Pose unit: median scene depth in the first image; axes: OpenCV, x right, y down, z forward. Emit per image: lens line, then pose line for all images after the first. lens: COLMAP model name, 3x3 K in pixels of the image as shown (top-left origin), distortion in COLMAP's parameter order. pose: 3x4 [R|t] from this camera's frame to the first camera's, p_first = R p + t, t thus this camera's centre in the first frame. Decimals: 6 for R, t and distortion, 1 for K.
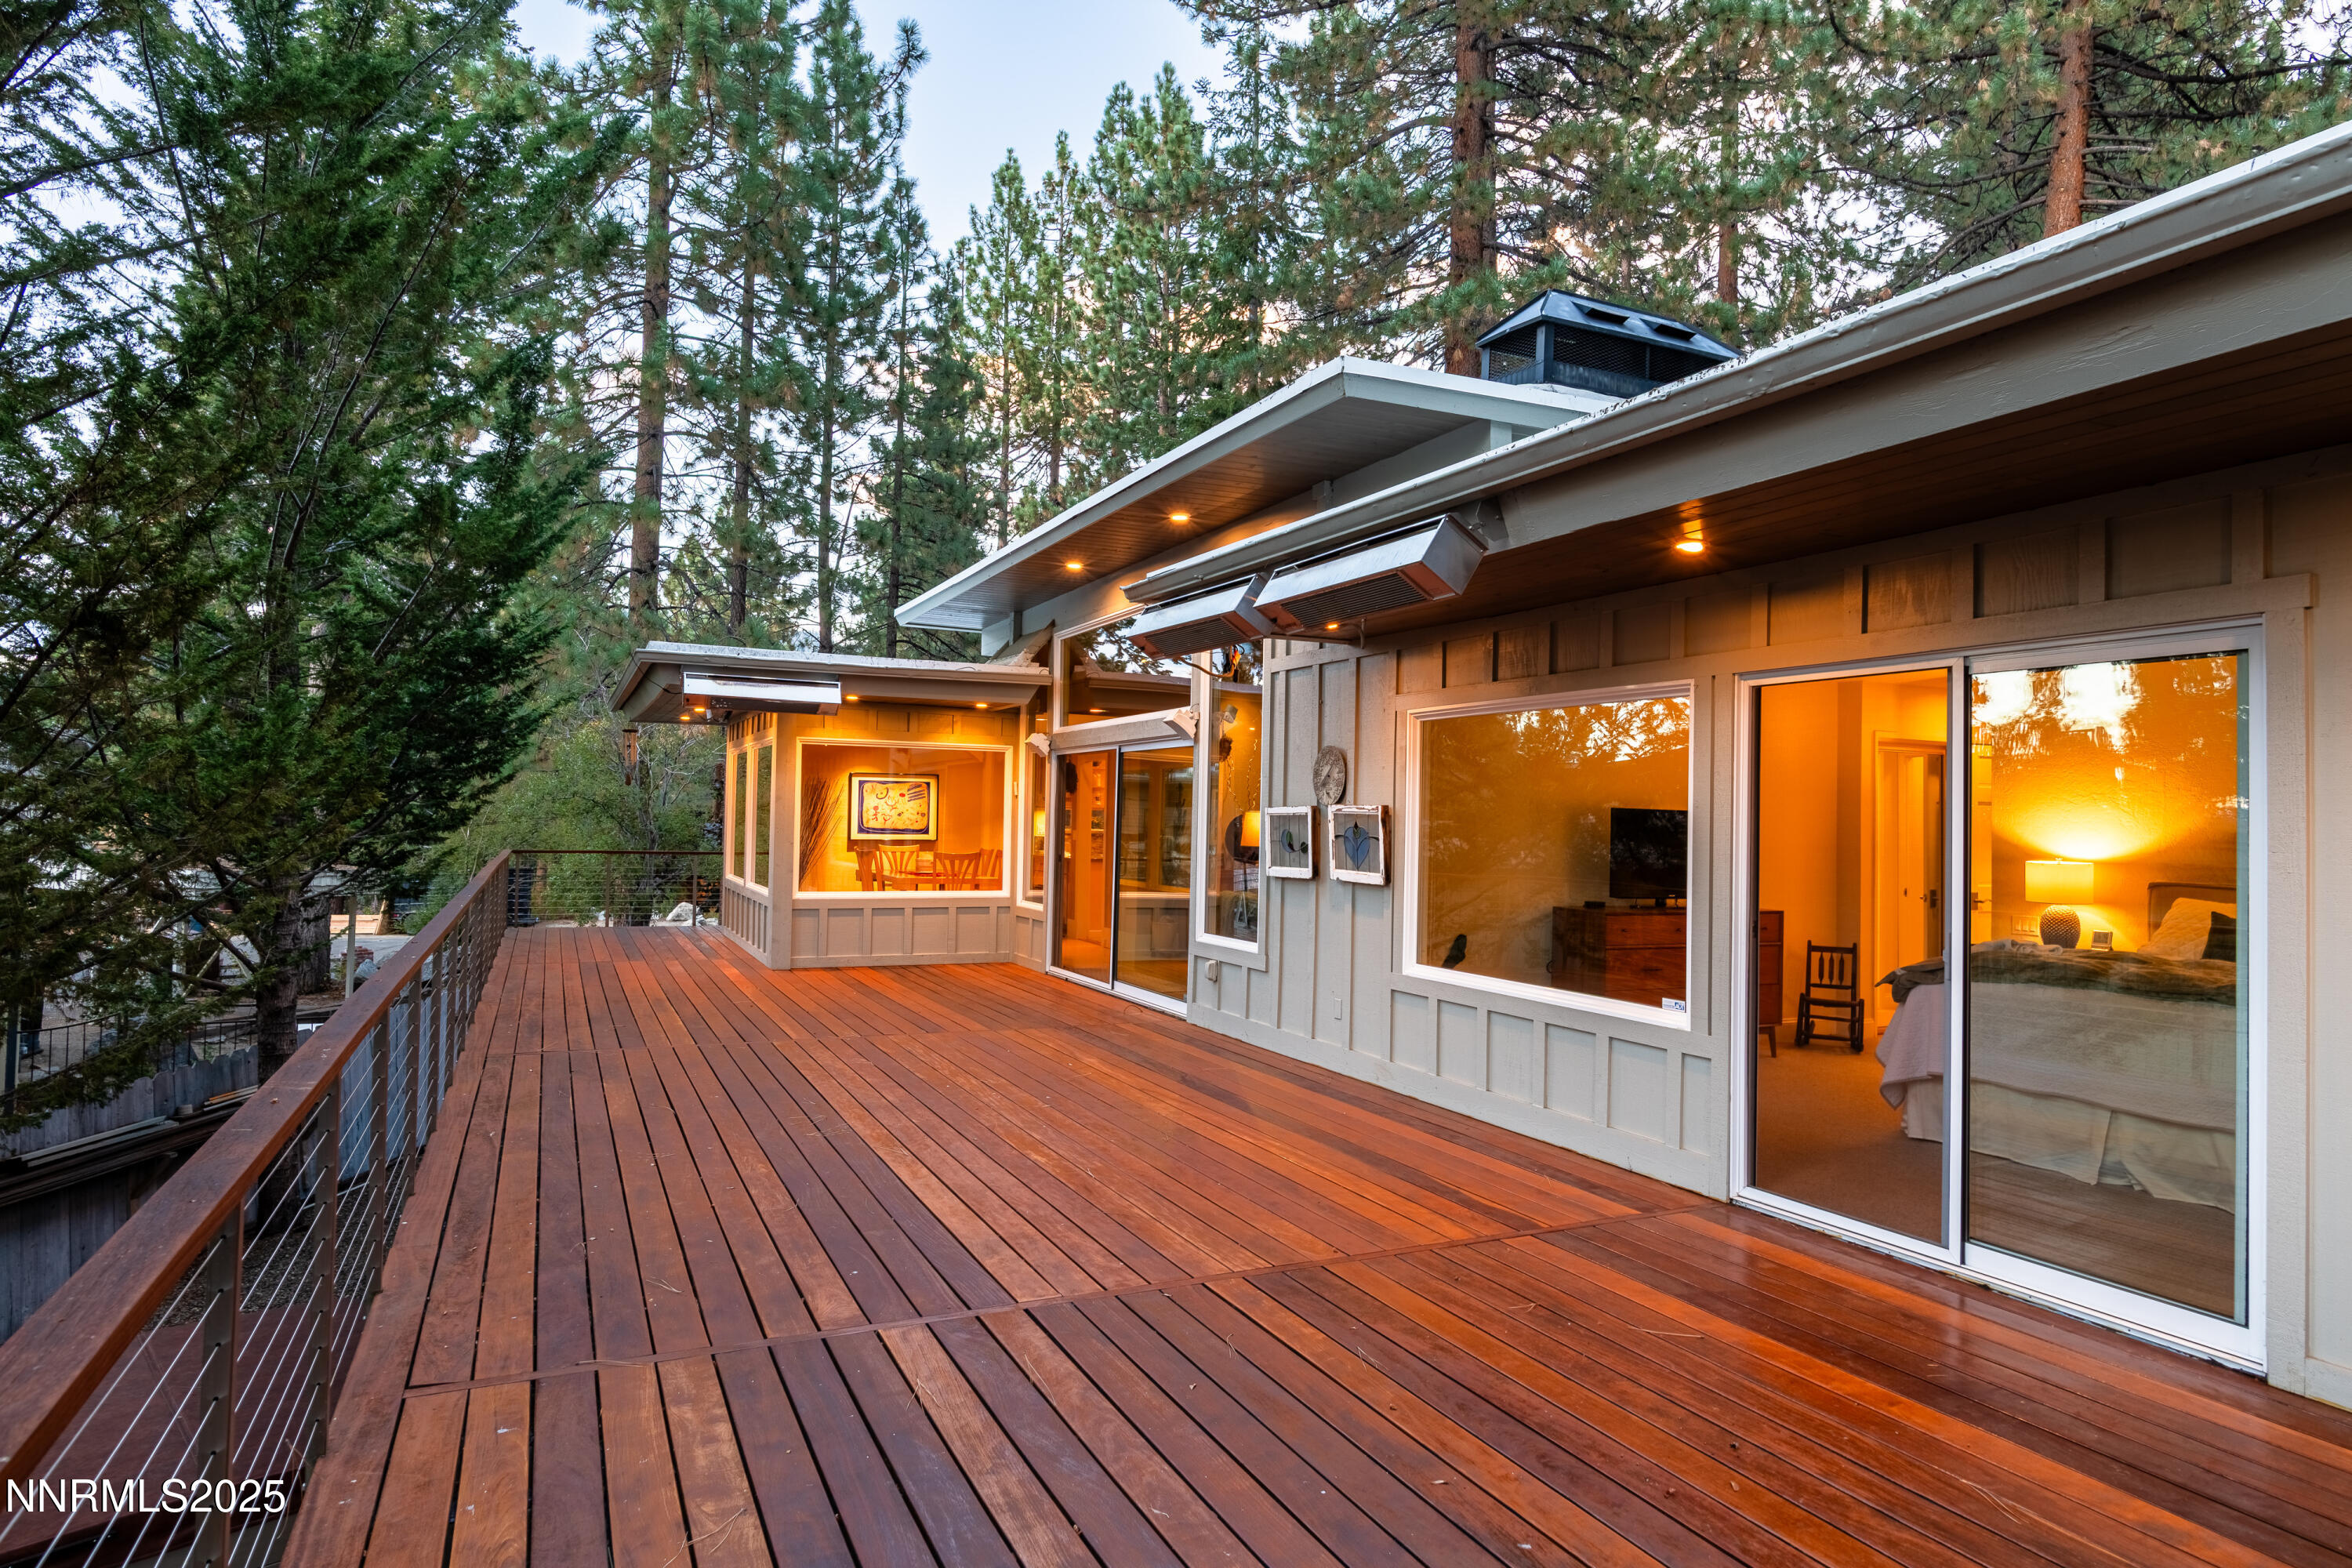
lens RADIAL K [[1339.5, 0, 1179.8], [0, 1339.5, 786.0], [0, 0, 1]] dist [-0.004996, 0.002136]
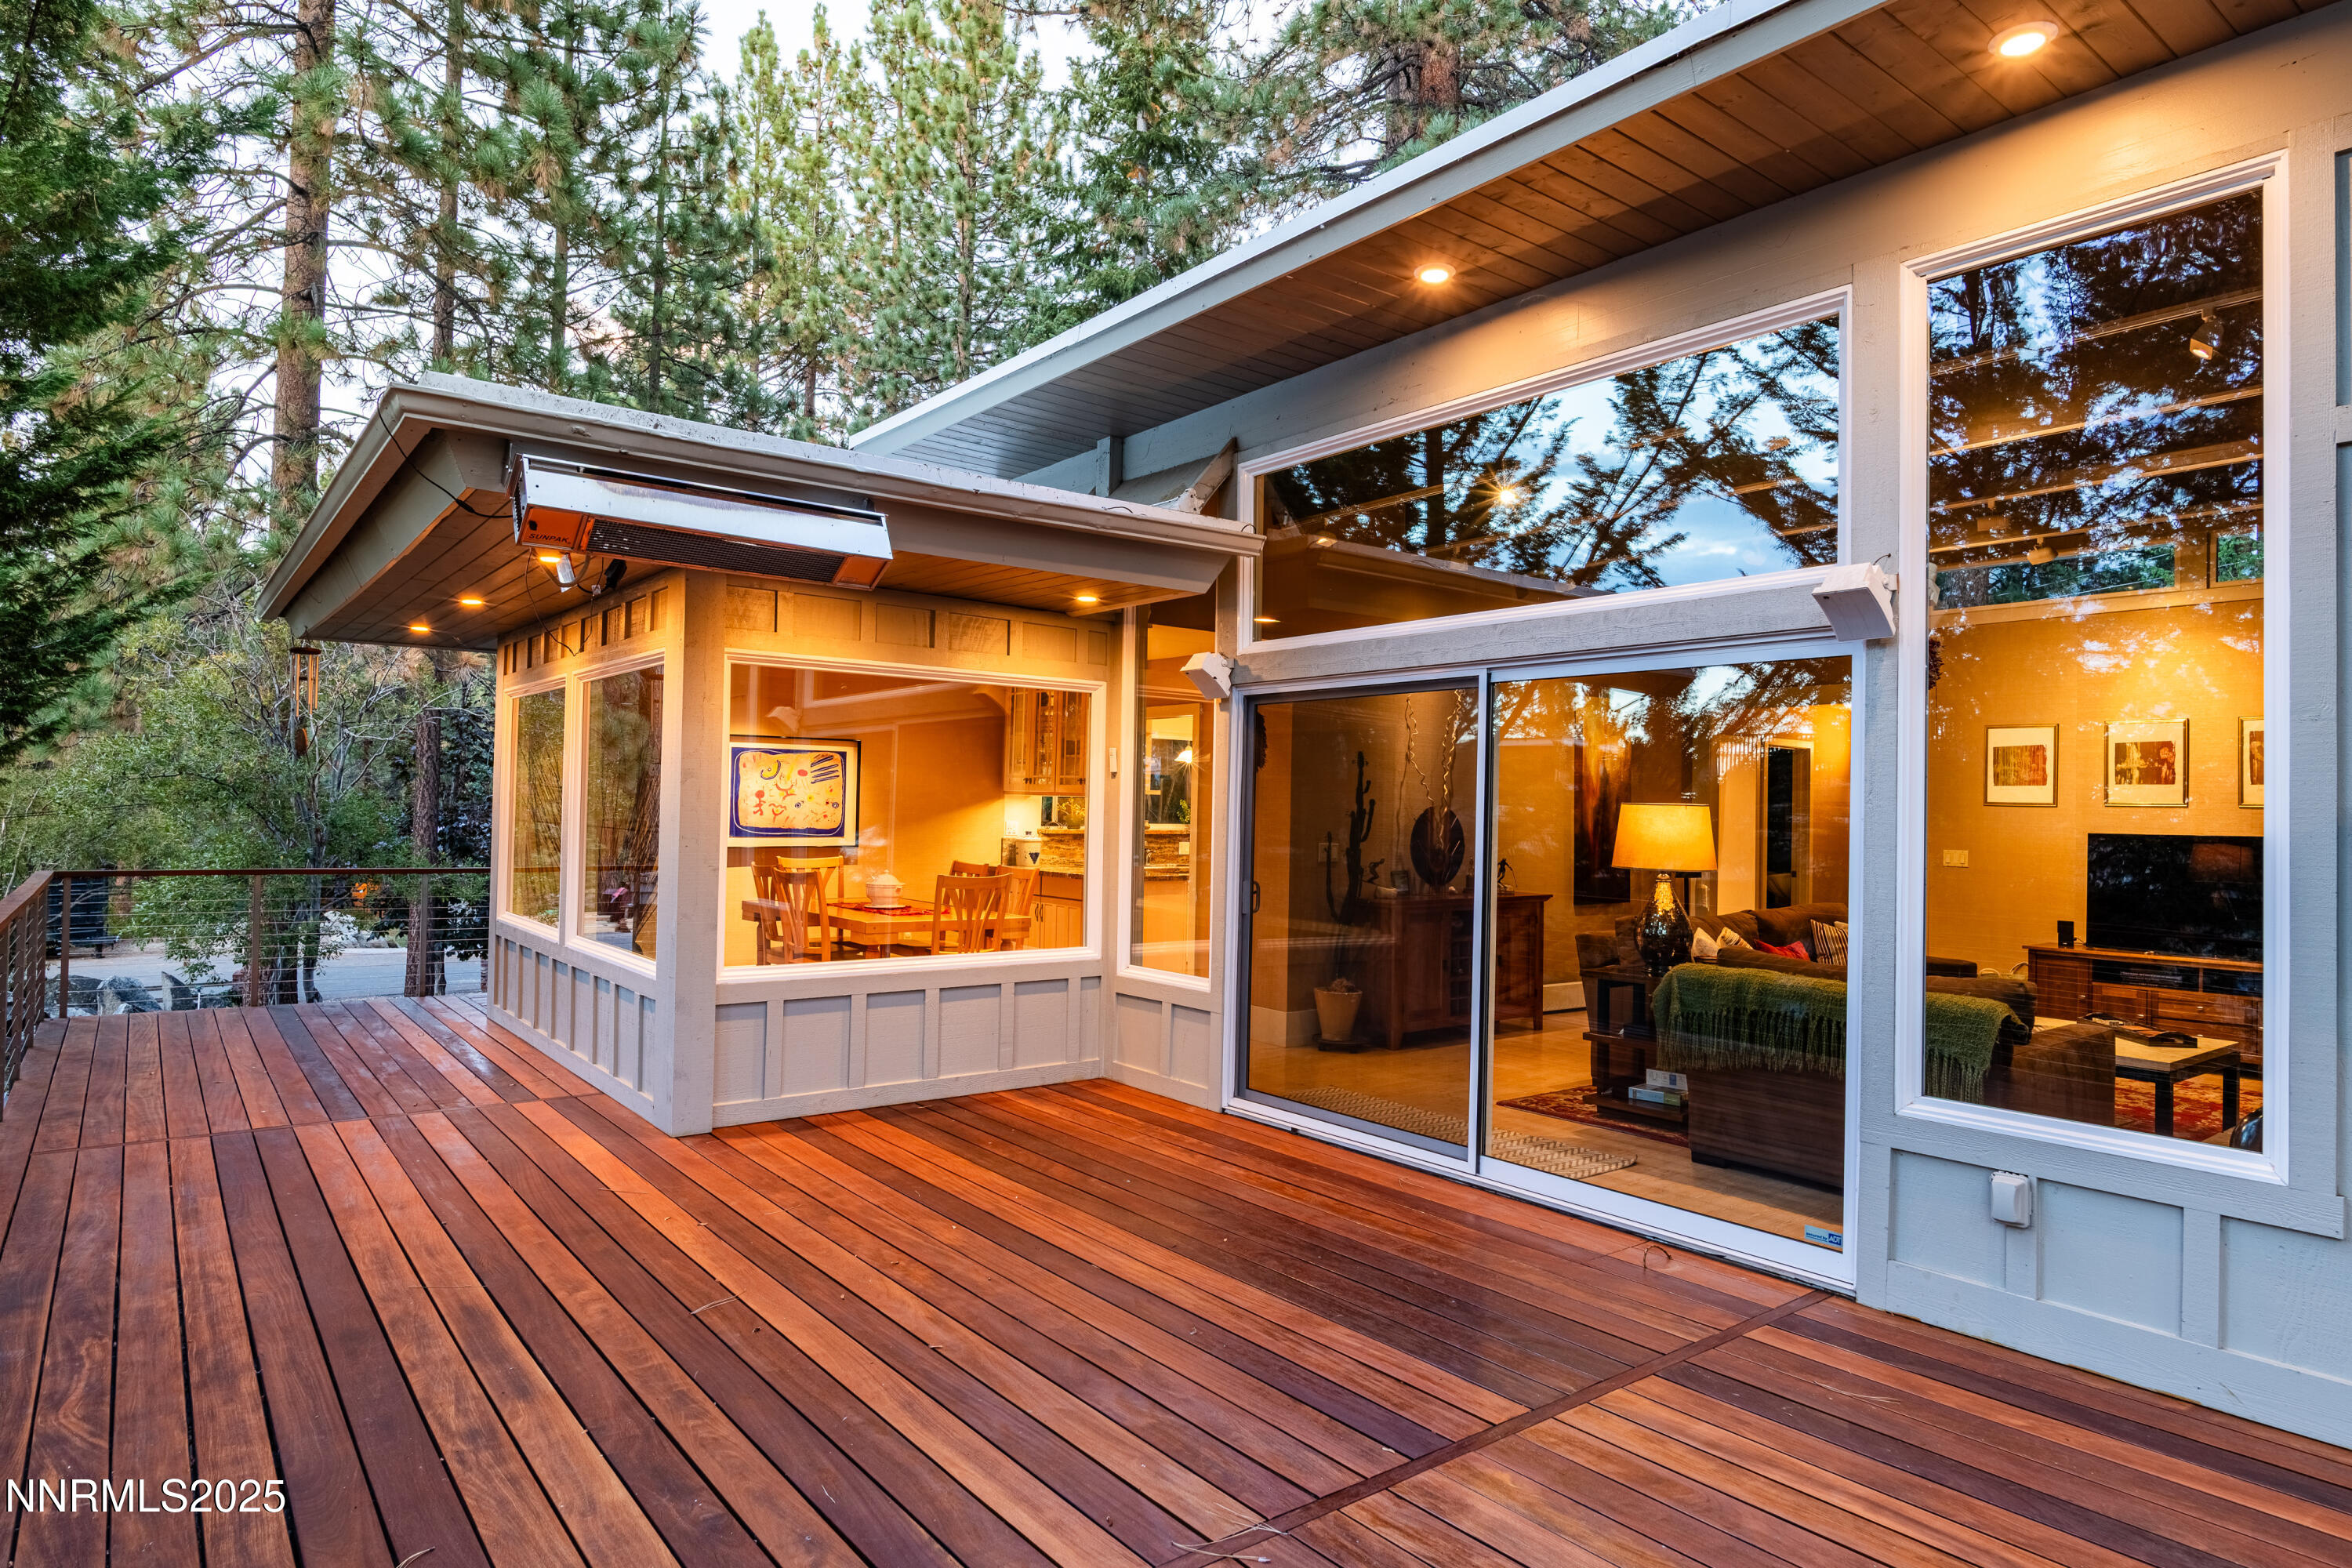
lens RADIAL K [[1339.5, 0, 1179.8], [0, 1339.5, 786.0], [0, 0, 1]] dist [-0.004996, 0.002136]
pose [[0.975159, 0.004390, 0.221464, -0.175874], [-0.006770, 0.999927, 0.009986, 0.005621], [-0.221404, -0.011237, 0.975117, 0.373039]]
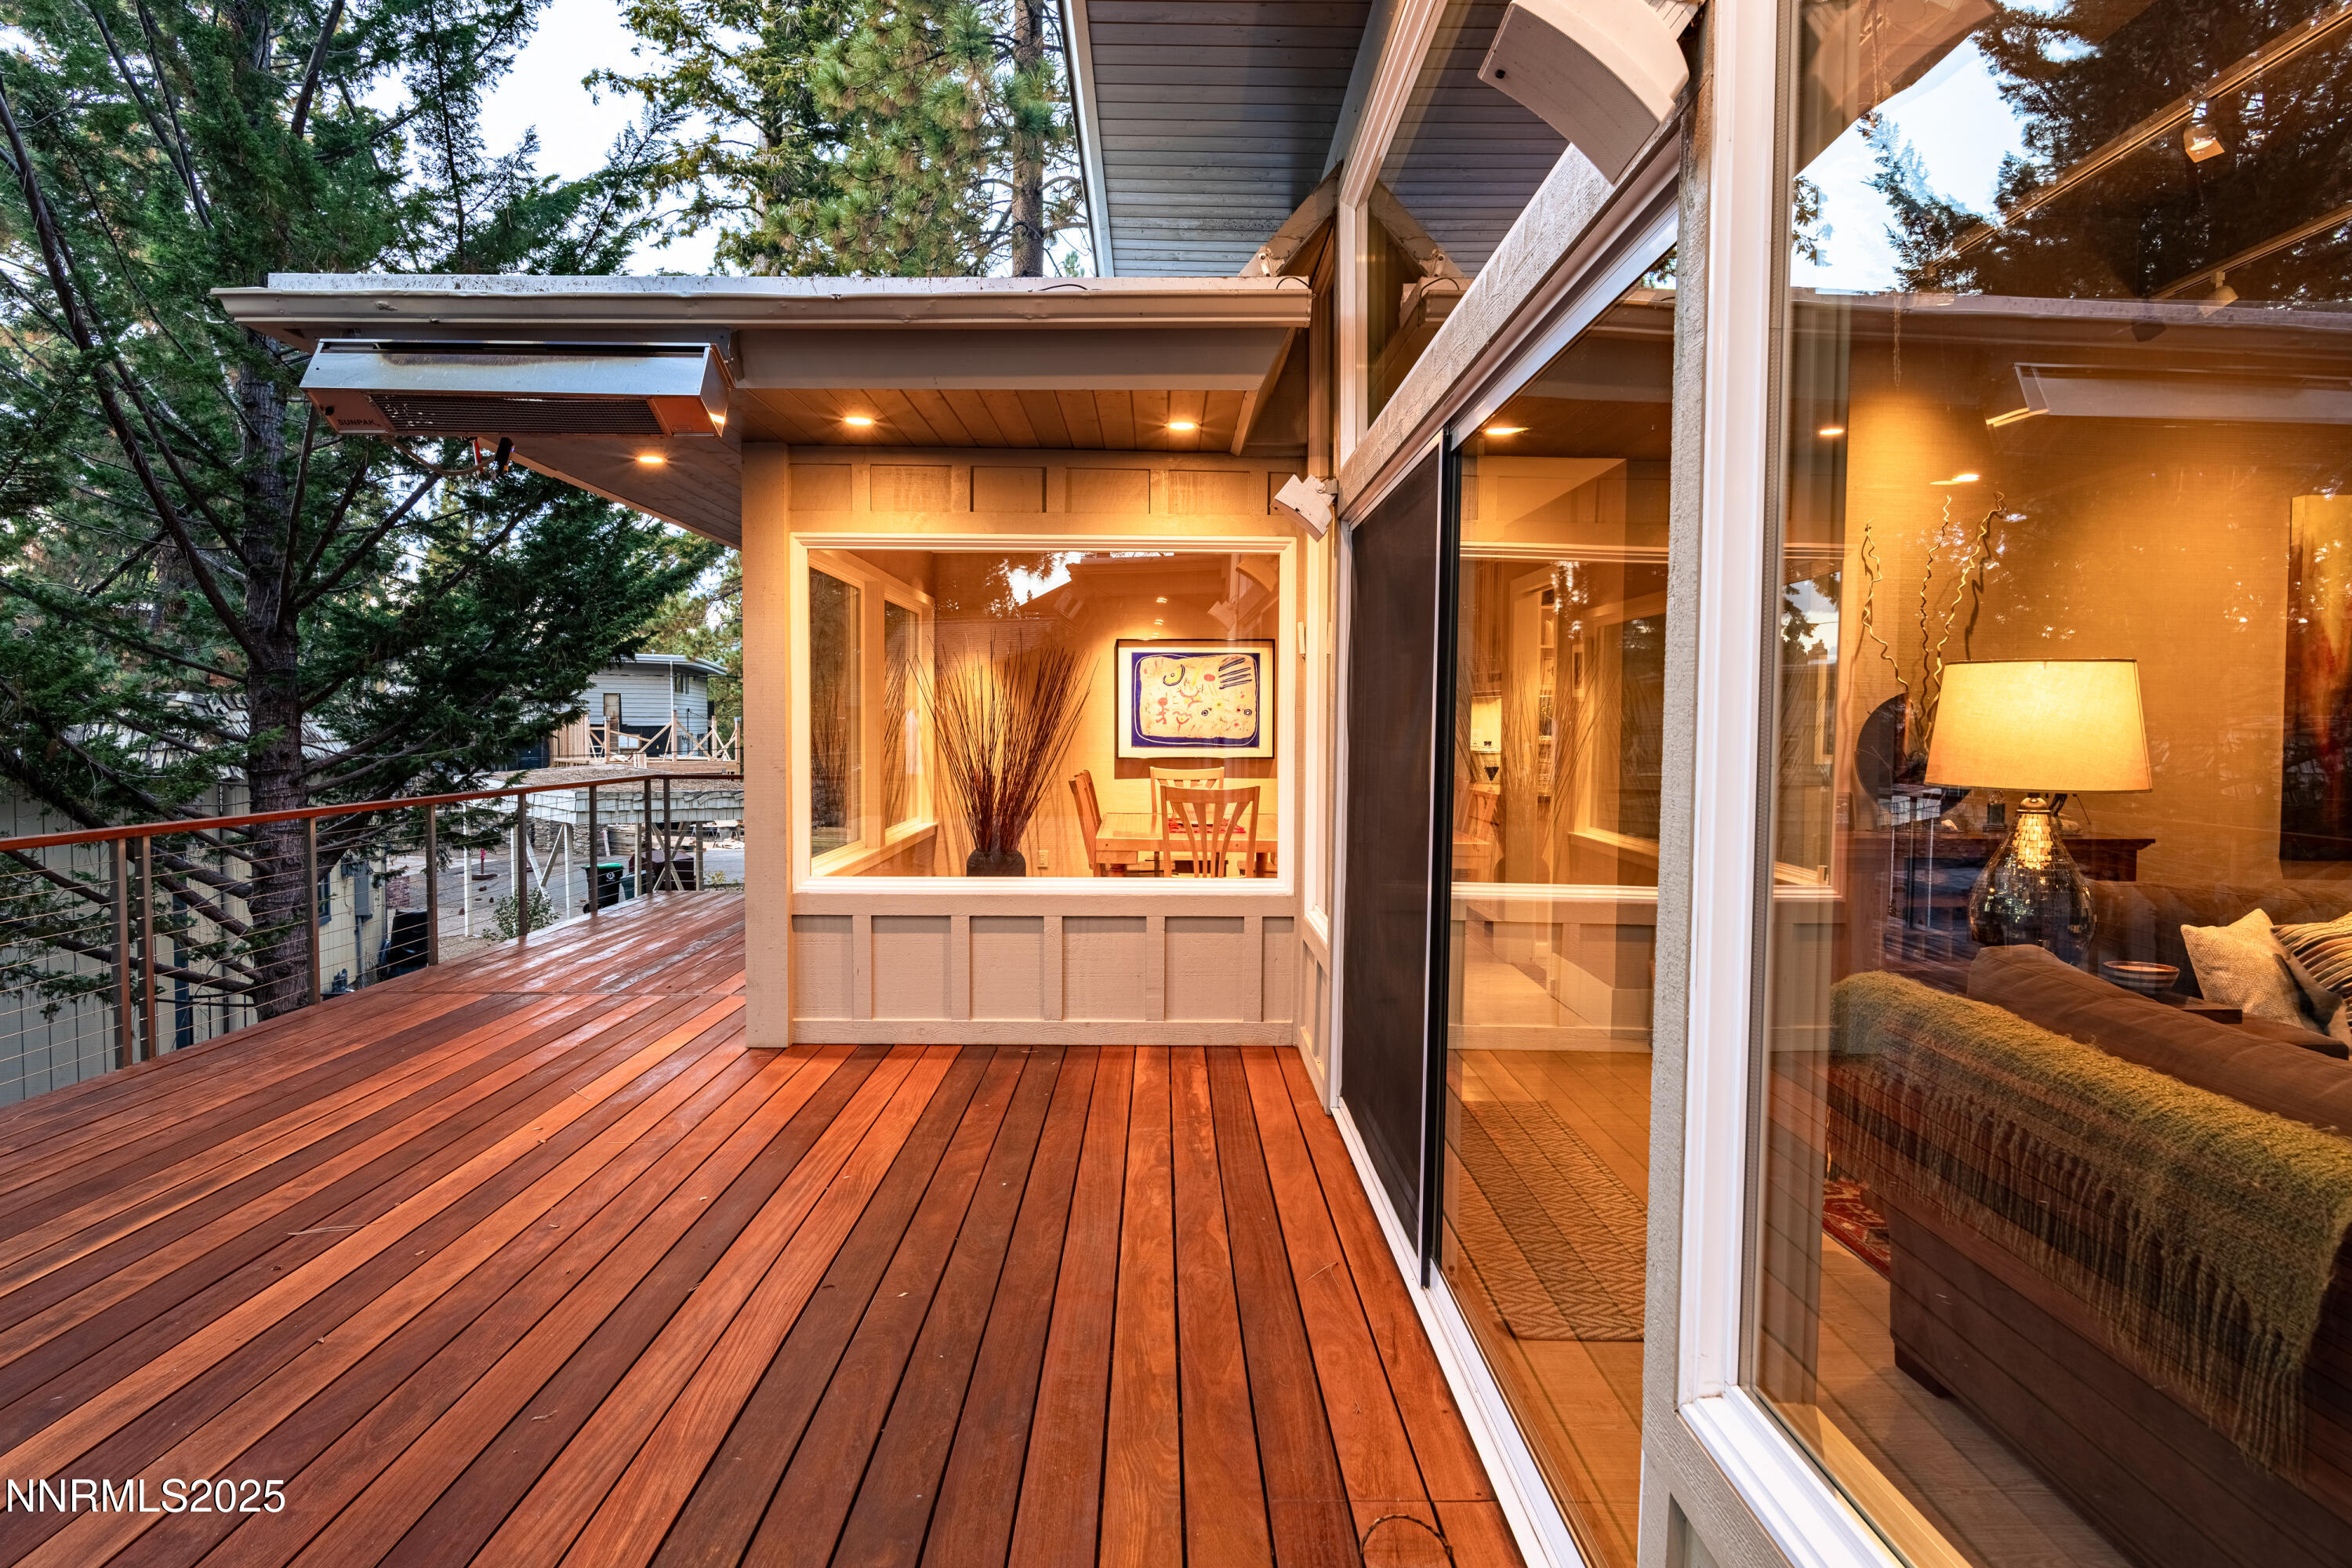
lens RADIAL K [[1339.5, 0, 1179.8], [0, 1339.5, 786.0], [0, 0, 1]] dist [-0.004996, 0.002136]
pose [[0.910377, 0.007749, -0.413708, 0.013663], [0.019377, 0.997929, 0.061331, 0.017491], [0.413326, -0.063850, 0.908342, 0.485790]]
